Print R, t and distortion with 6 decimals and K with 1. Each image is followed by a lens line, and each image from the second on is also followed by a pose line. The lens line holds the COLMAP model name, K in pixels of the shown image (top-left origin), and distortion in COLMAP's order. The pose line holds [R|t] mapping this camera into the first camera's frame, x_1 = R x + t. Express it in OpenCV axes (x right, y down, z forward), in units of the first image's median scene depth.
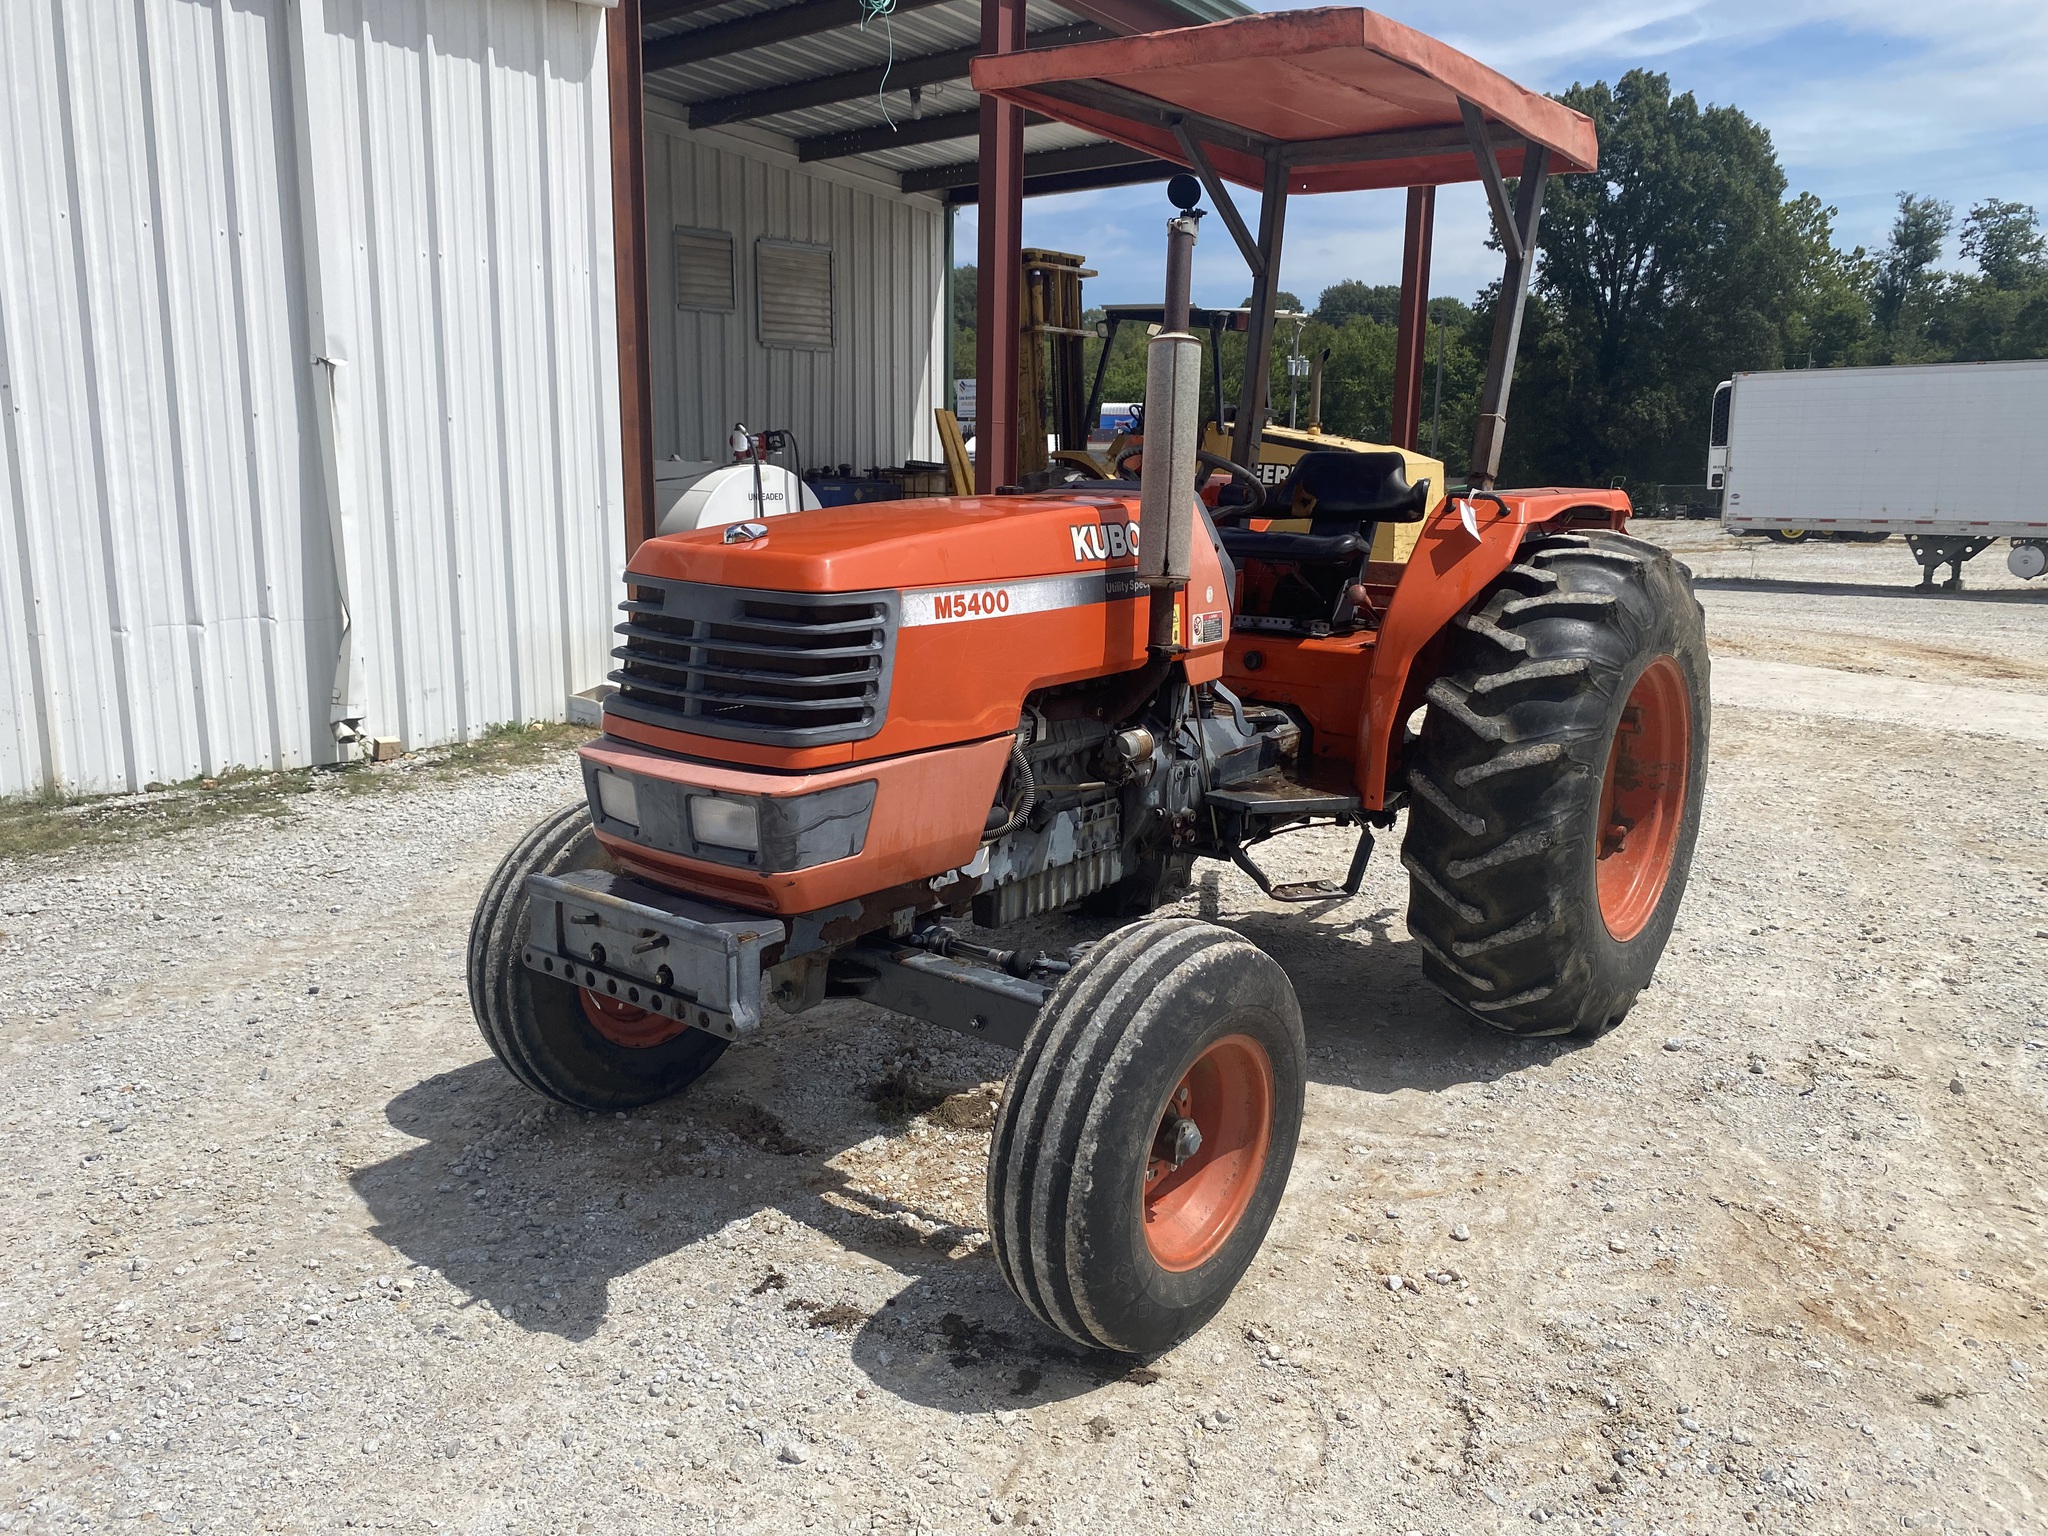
lens RADIAL K [[1543.2, 0, 1036.6], [0, 1543.2, 748.4], [0, 0, 1]] dist [0.017948, -0.011860]
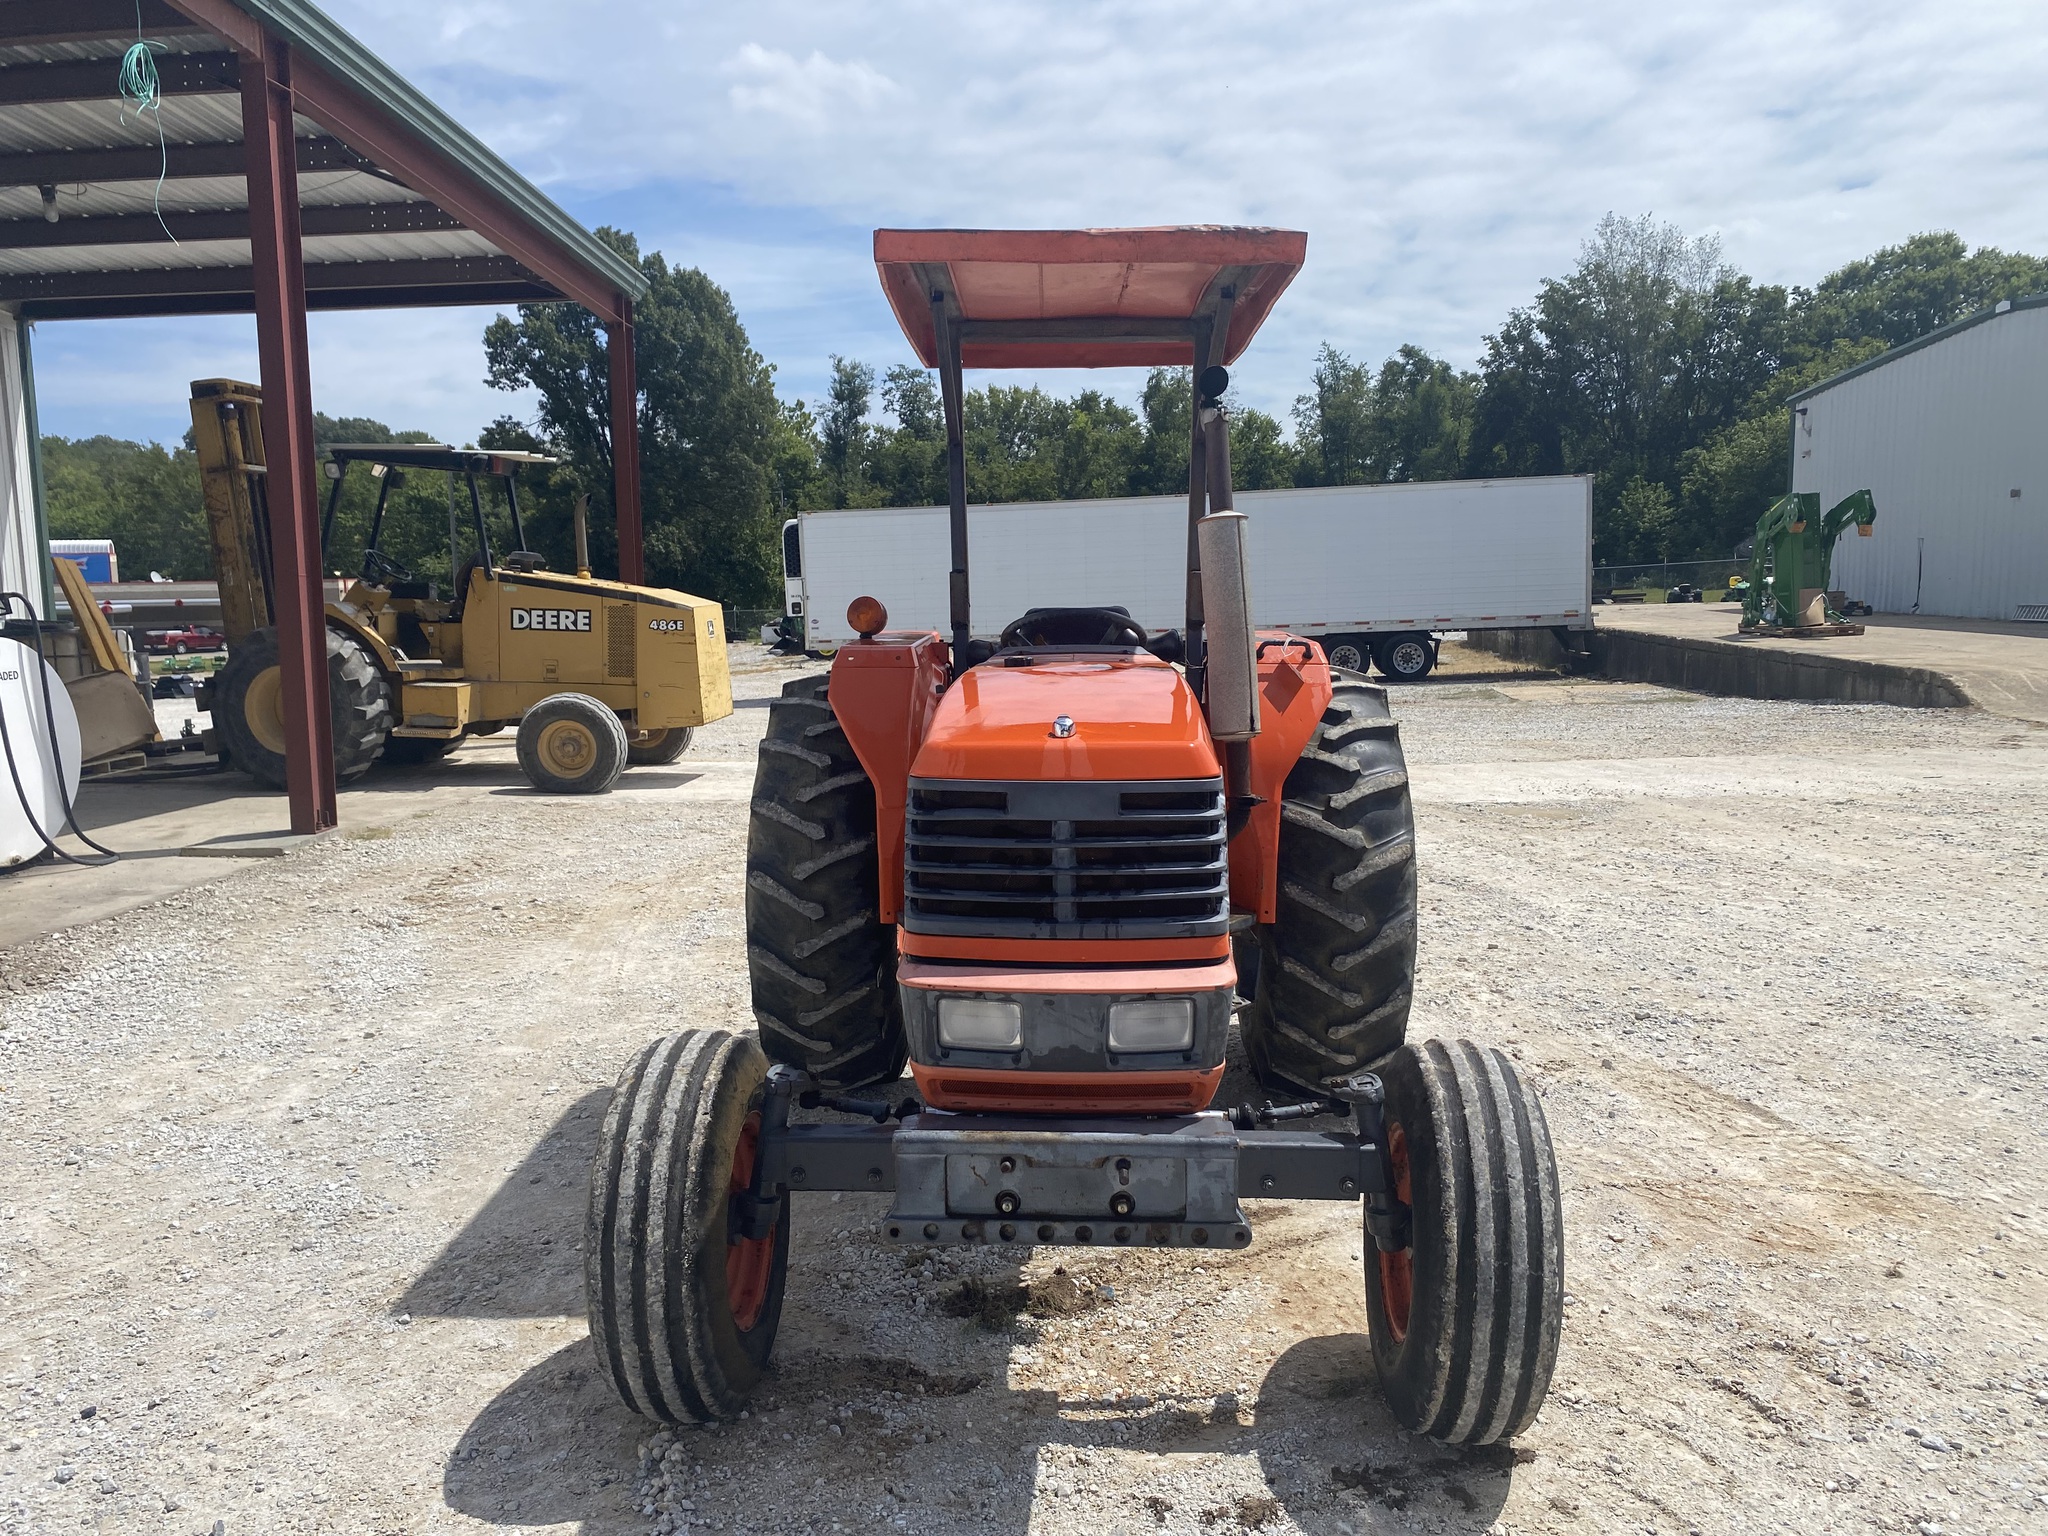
lens RADIAL K [[1554.0, 0, 1008.6], [0, 1554.0, 767.0], [0, 0, 1]] dist [0.024861, -0.036916]
pose [[0.811495, -0.096784, 0.576289, -0.306617], [0.137924, 0.990049, -0.027943, -0.035965], [-0.567850, 0.102160, 0.816768, 0.093985]]
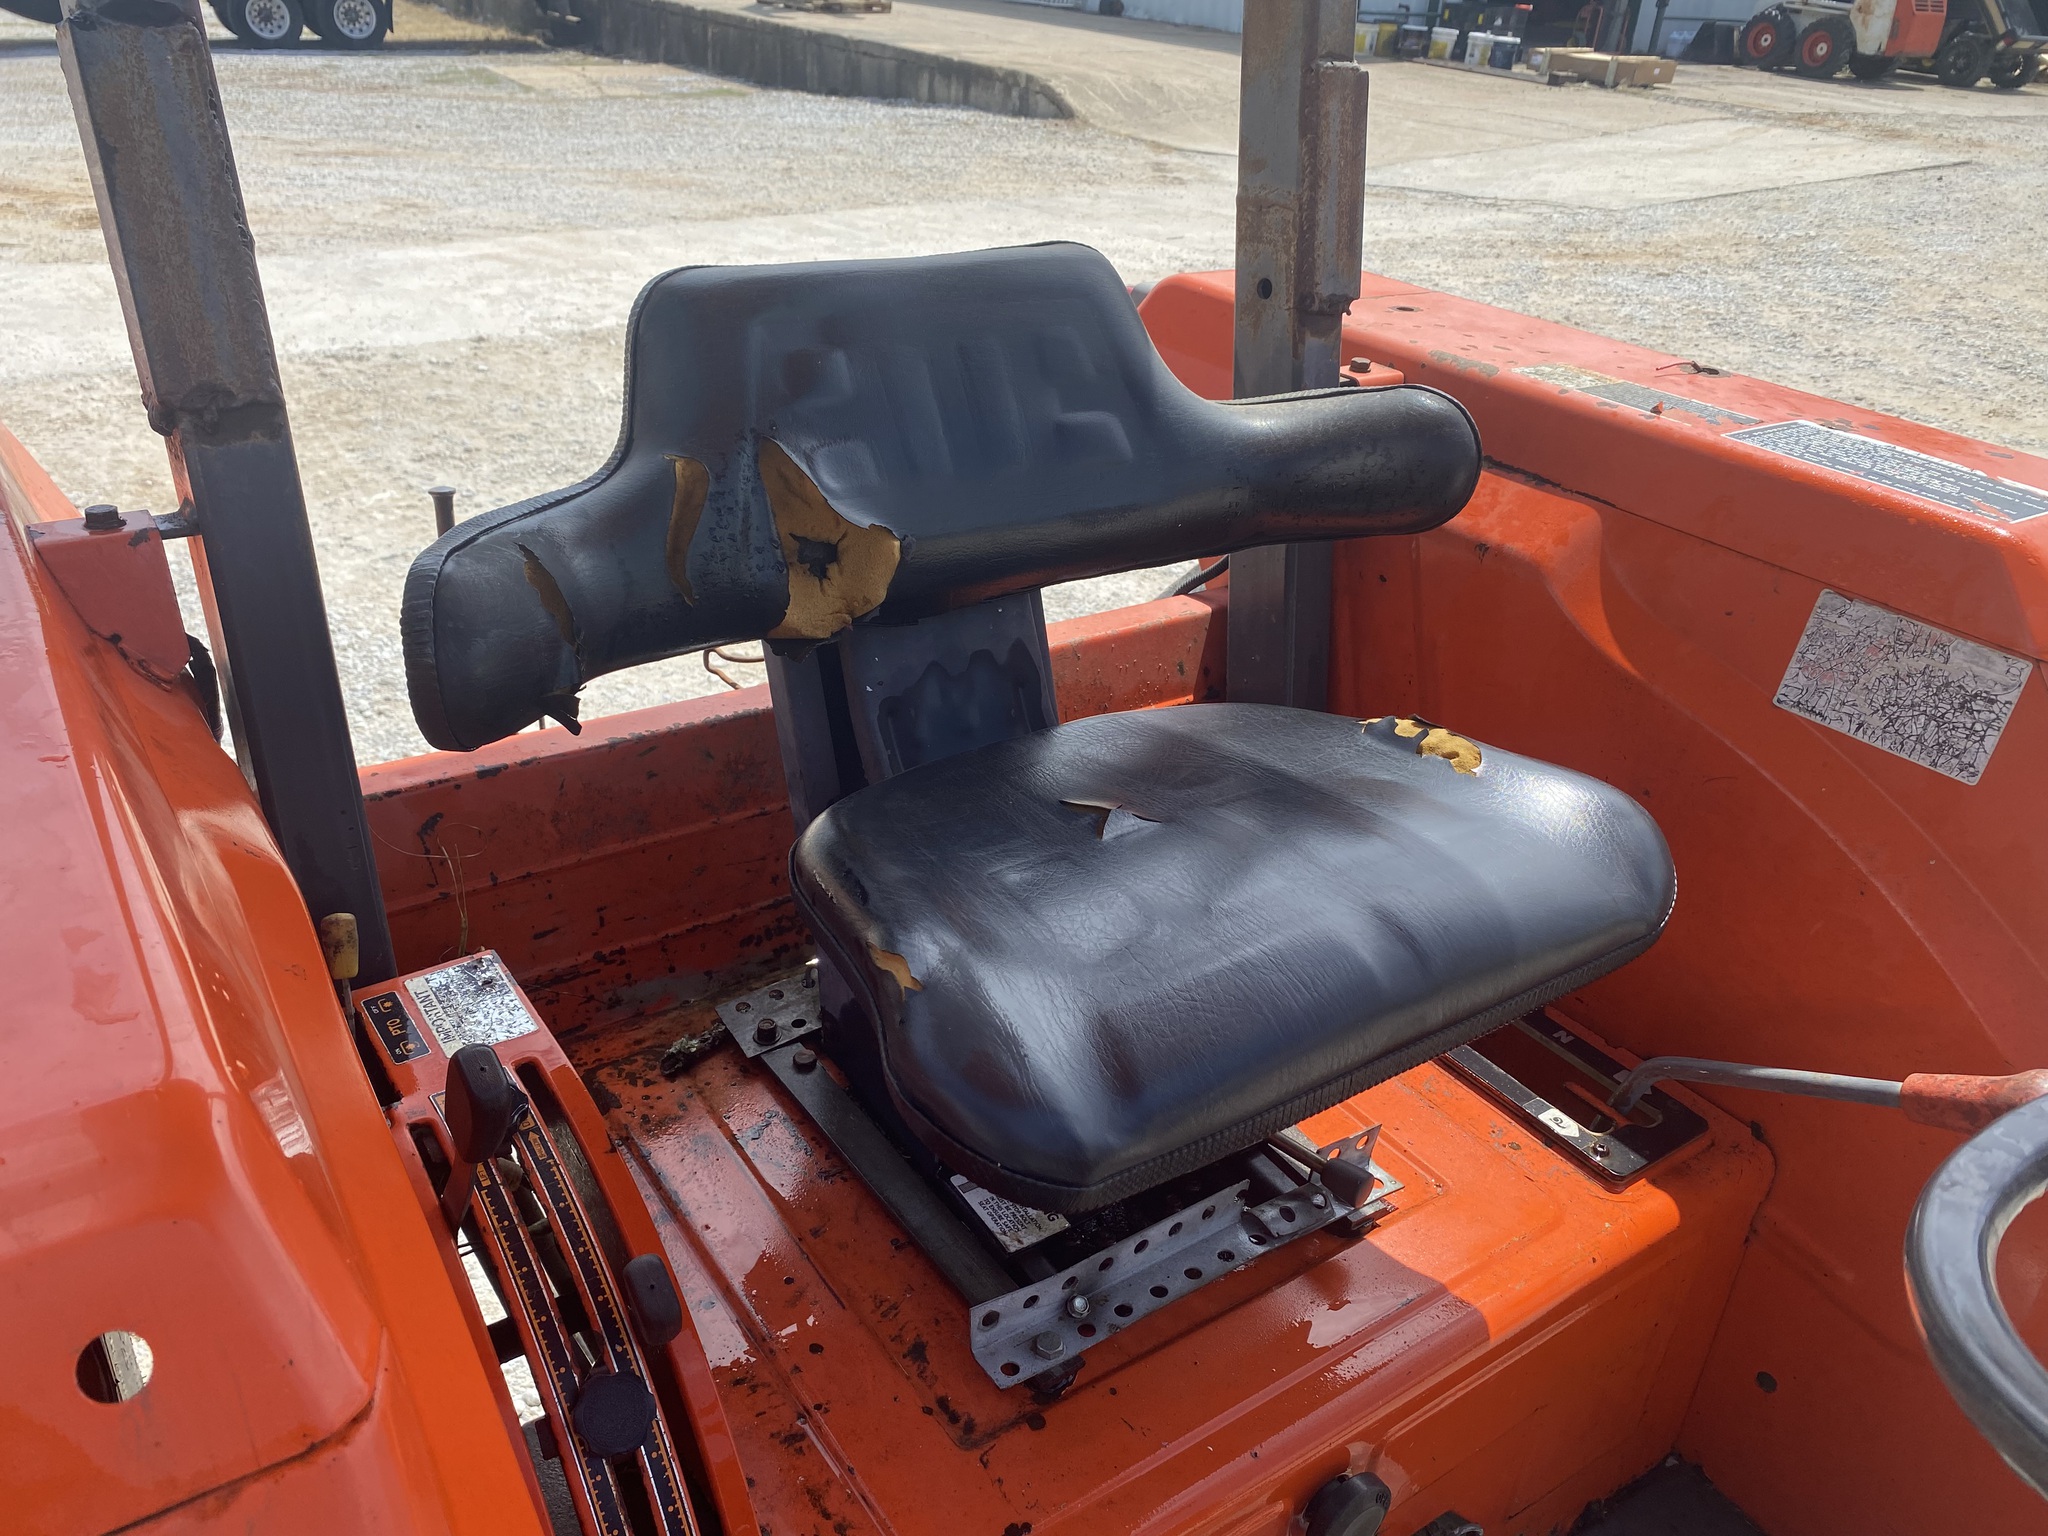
lens RADIAL K [[1554.0, 0, 1008.6], [0, 1554.0, 767.0], [0, 0, 1]] dist [0.024861, -0.036916]
pose [[0.286090, -0.453390, 0.844150, 0.018385], [0.129544, 0.891185, 0.434749, -0.139333], [-0.949405, -0.015023, 0.313693, 0.586558]]
